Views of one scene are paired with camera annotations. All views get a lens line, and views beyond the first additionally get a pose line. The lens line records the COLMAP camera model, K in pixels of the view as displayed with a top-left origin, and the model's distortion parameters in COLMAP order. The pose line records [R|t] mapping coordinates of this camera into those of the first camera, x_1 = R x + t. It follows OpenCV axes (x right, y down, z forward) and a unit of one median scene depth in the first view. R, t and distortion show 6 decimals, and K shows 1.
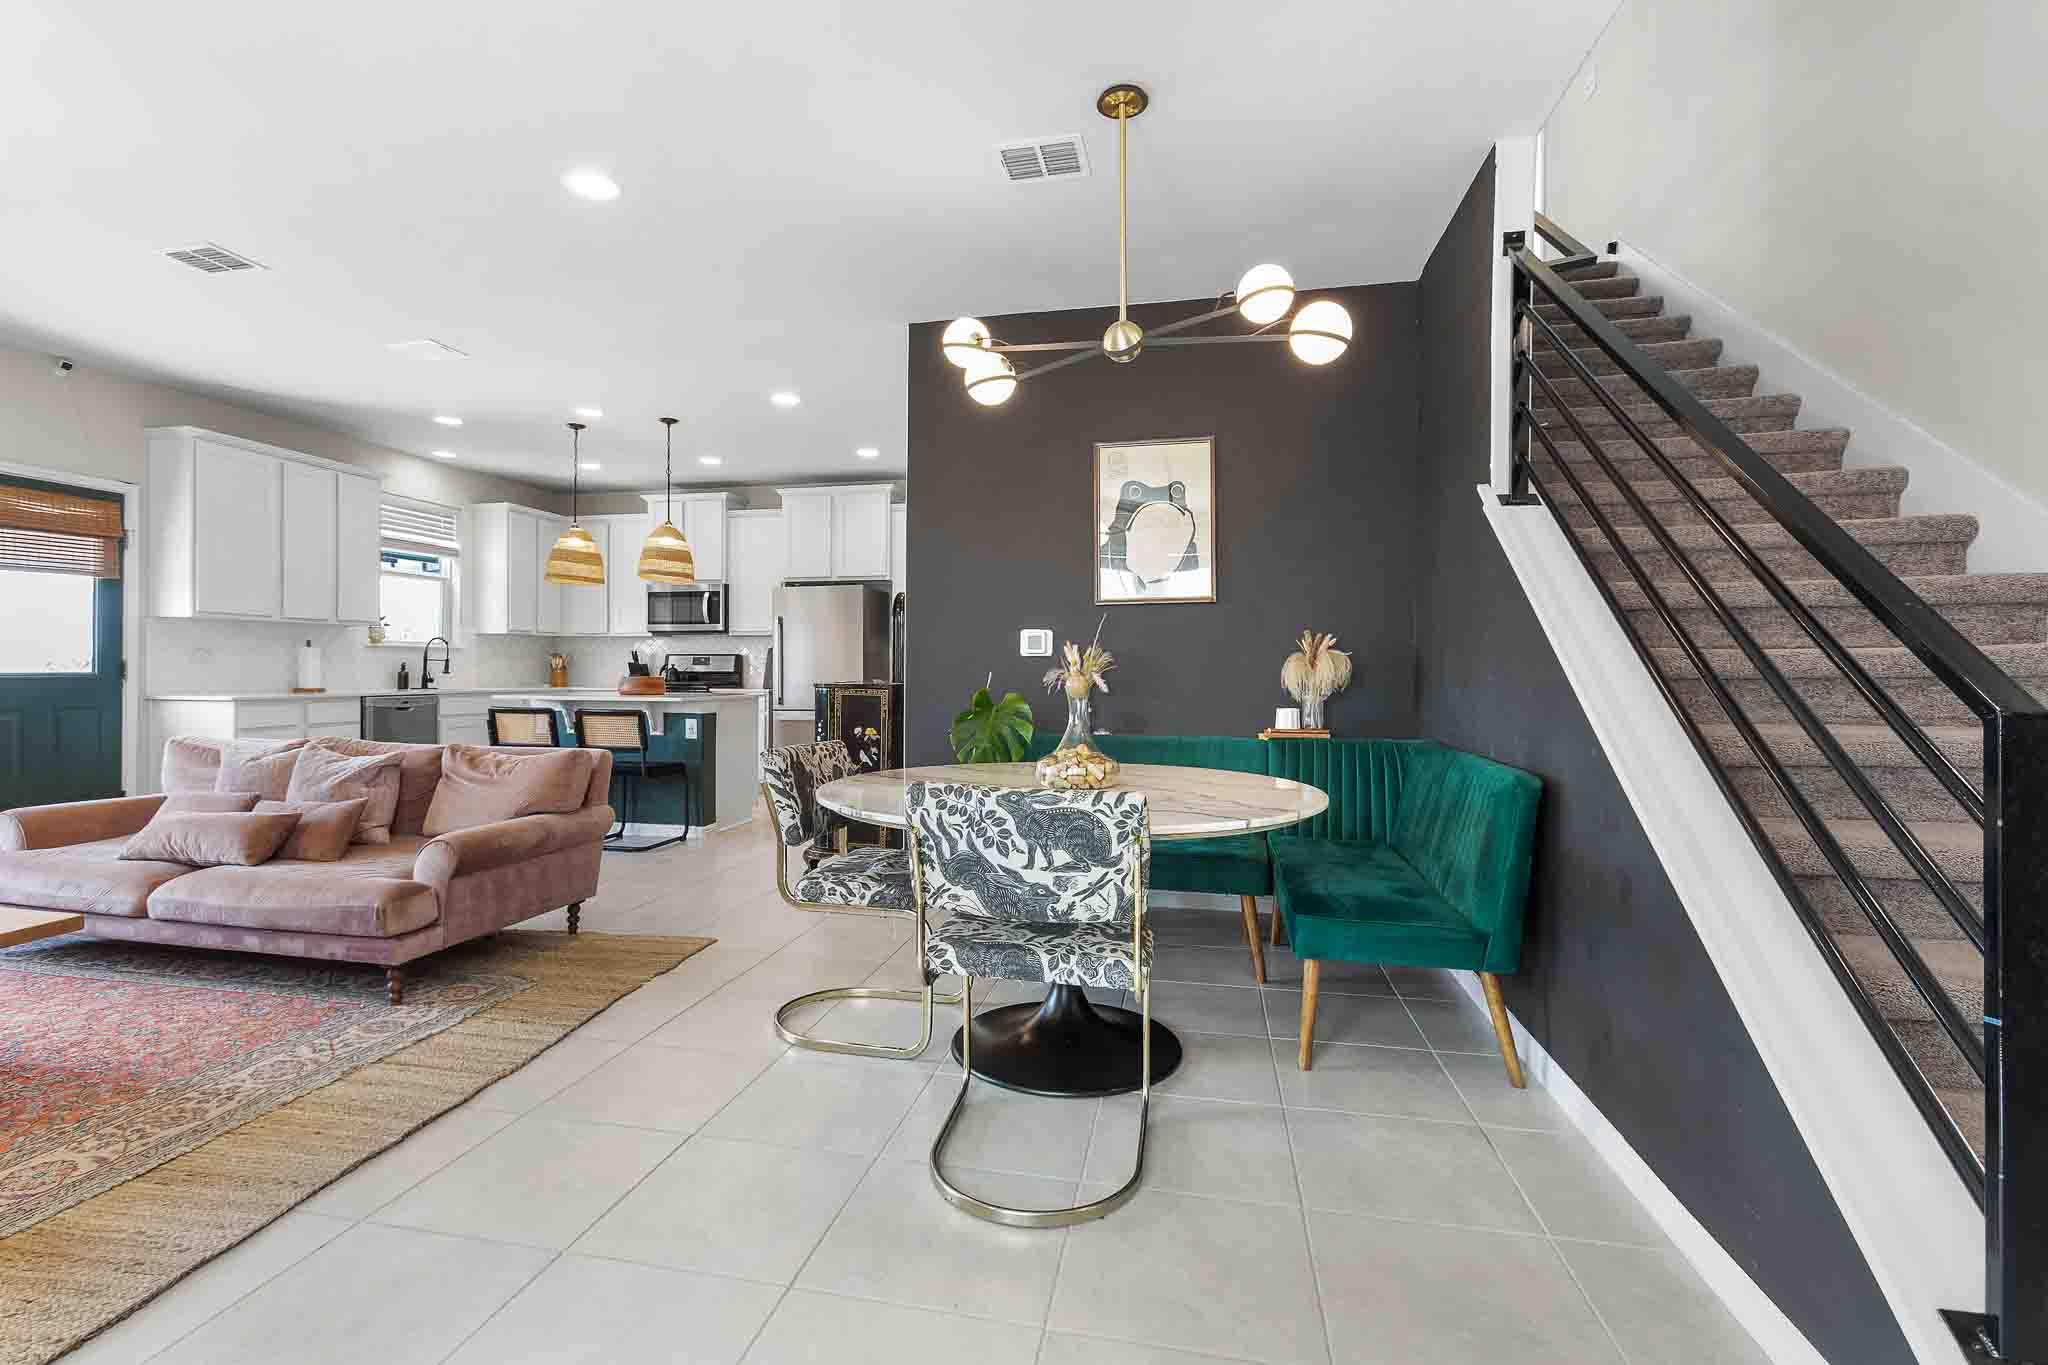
lens RADIAL K [[949.0, 0, 999.7], [0, 949.0, 659.7], [0, 0, 1]] dist [-0.011045, 0.009201]
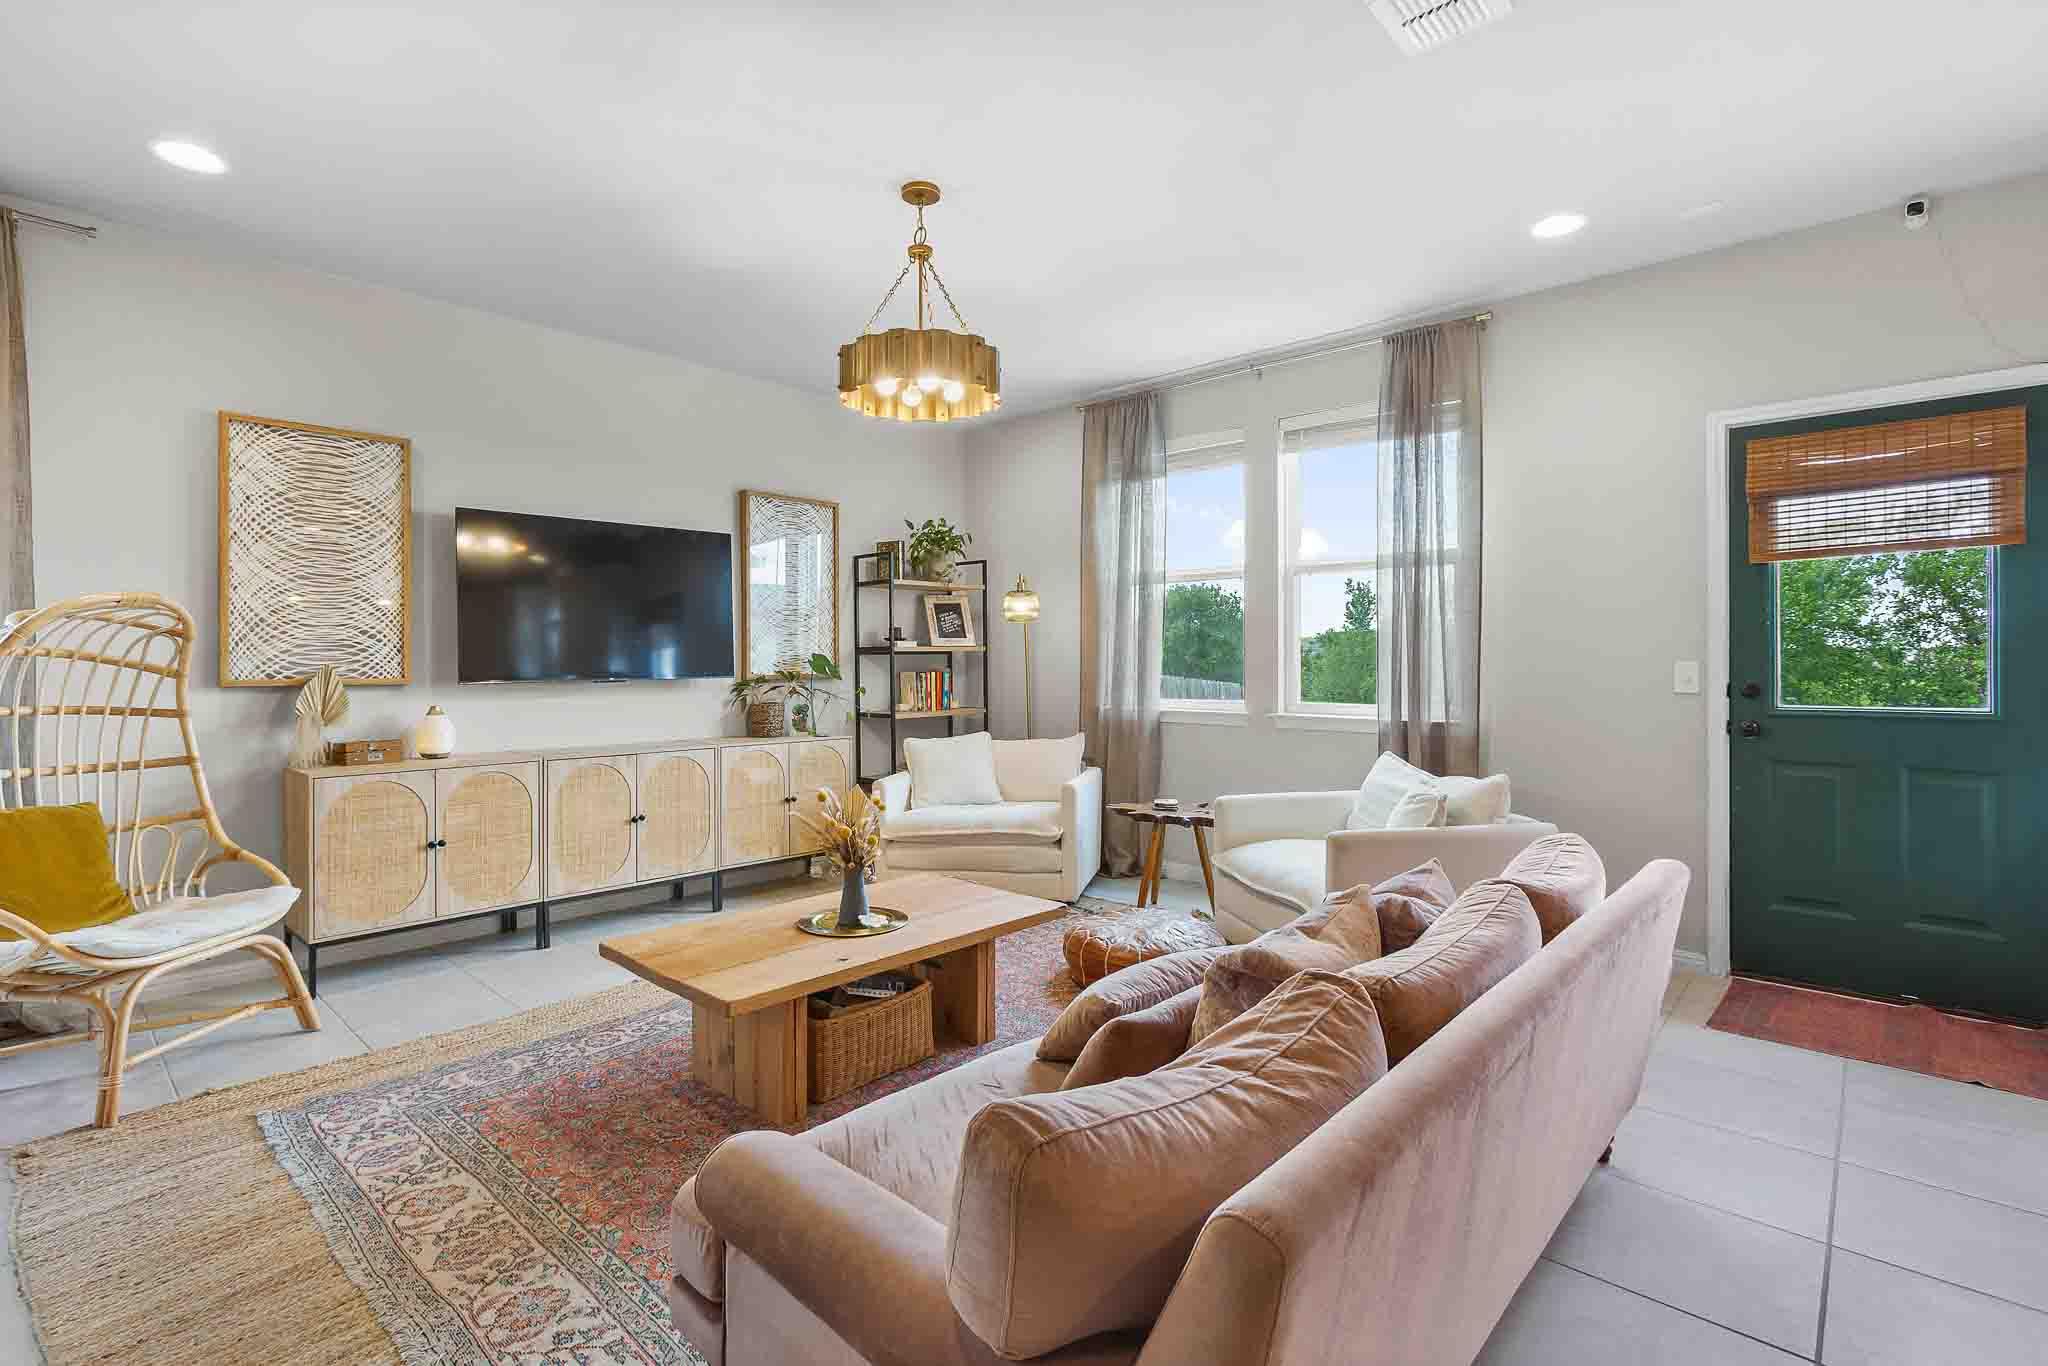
lens RADIAL K [[949.0, 0, 1011.4], [0, 949.0, 665.6], [0, 0, 1]] dist [-0.011045, 0.009201]
pose [[-0.507432, -0.003261, -0.861685, -0.156425], [0.010221, 0.999900, -0.009803, -0.014557], [0.861631, -0.013781, -0.507348, 0.771842]]
